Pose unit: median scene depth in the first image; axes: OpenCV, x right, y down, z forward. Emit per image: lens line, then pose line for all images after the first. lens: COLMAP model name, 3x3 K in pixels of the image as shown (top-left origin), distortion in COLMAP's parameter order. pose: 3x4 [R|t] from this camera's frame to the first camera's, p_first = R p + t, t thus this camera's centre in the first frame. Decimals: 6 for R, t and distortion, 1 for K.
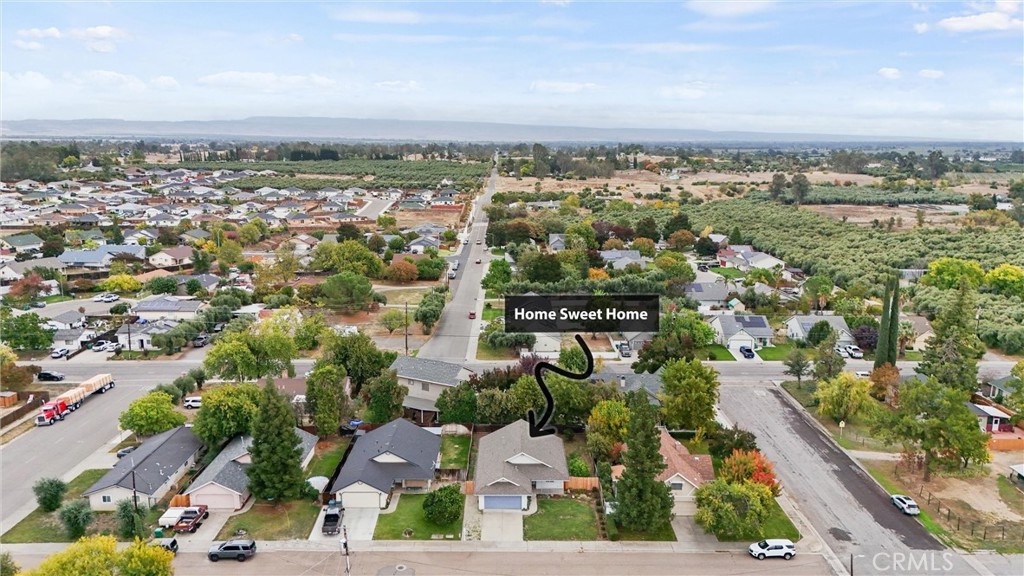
lens RADIAL K [[754.2, 0, 520.7], [0, 754.2, 282.6], [0, 0, 1]] dist [0.084179, -0.085479]
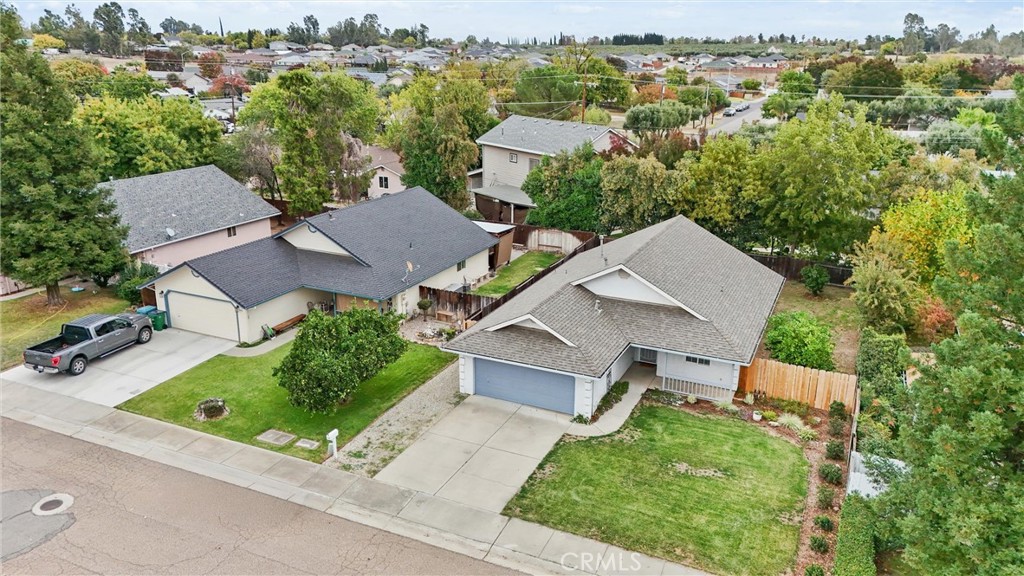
lens RADIAL K [[754.2, 0, 519.0], [0, 754.2, 290.0], [0, 0, 1]] dist [0.084179, -0.085479]
pose [[0.905459, 0.129309, -0.404255, 0.105163], [-0.082193, 0.987851, 0.131887, 0.203627], [0.416398, -0.086191, 0.905088, 0.700872]]
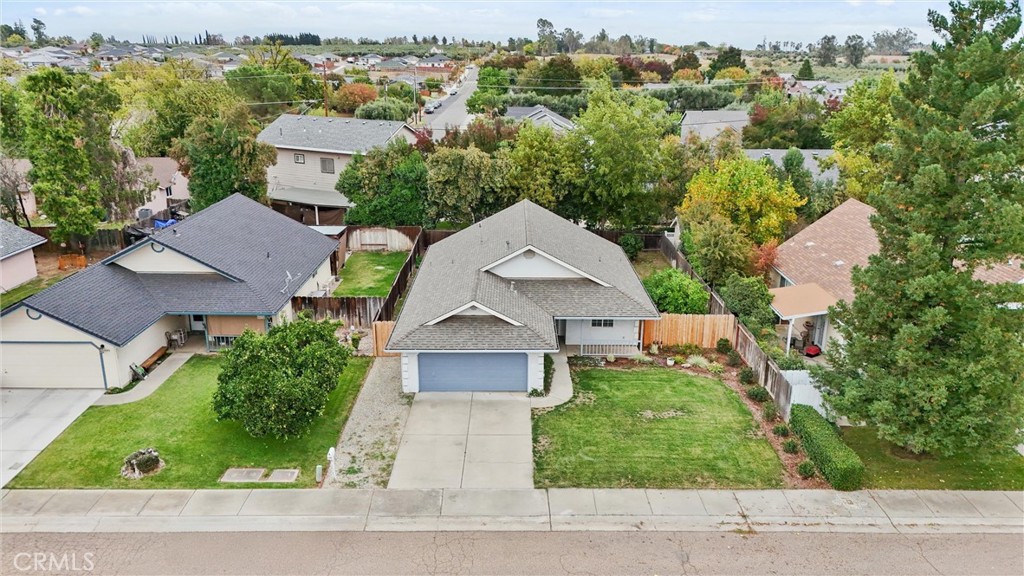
lens RADIAL K [[754.2, 0, 517.2], [0, 754.2, 292.4], [0, 0, 1]] dist [0.084179, -0.085479]
pose [[0.999954, -0.003616, -0.008916, -0.000301], [0.004639, 0.993062, 0.117501, 0.214086], [0.008429, -0.117537, 0.993033, 0.668854]]
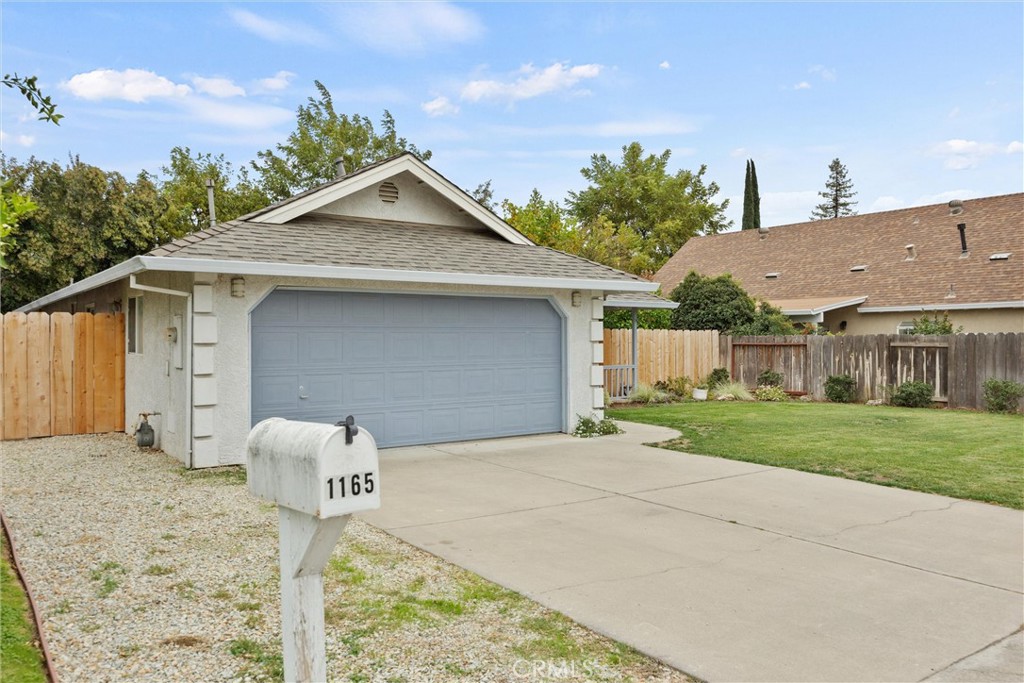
lens RADIAL K [[780.8, 0, 521.3], [0, 780.8, 345.3], [0, 0, 1]] dist [0.003027, -0.009102]
pose [[0.812937, -0.019998, 0.582008, -0.076107], [0.123741, 0.982520, -0.139079, 0.302046], [-0.569053, 0.185081, 0.801201, 0.905980]]
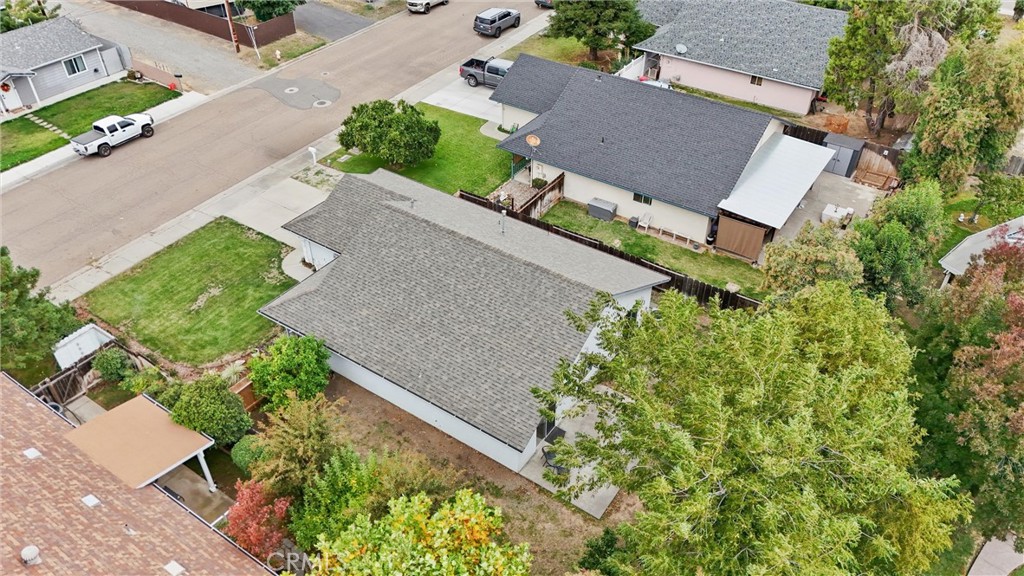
lens RADIAL K [[754.2, 0, 512.1], [0, 754.2, 285.2], [0, 0, 1]] dist [0.084179, -0.085479]
pose [[-0.577331, 0.494982, -0.649370, 0.217360], [-0.162887, 0.709494, 0.685628, 0.007991], [0.800098, 0.501609, -0.328987, 1.234119]]
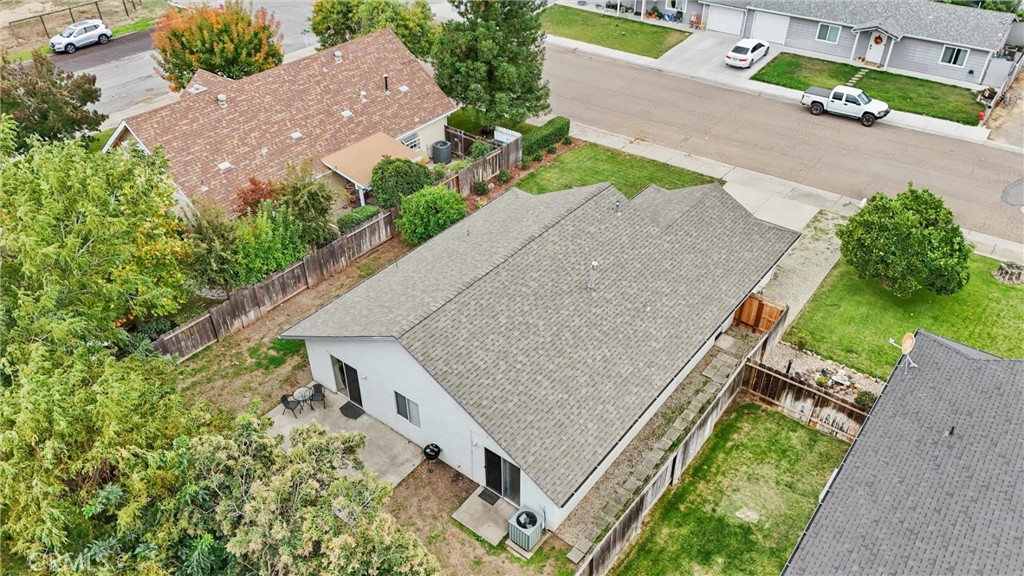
lens RADIAL K [[754.2, 0, 518.2], [0, 754.2, 297.2], [0, 0, 1]] dist [0.084179, -0.085479]
pose [[-0.784502, -0.380012, 0.490048, -0.138859], [0.110028, 0.692404, 0.713071, 0.041601], [-0.610287, 0.613325, -0.501380, 1.255317]]
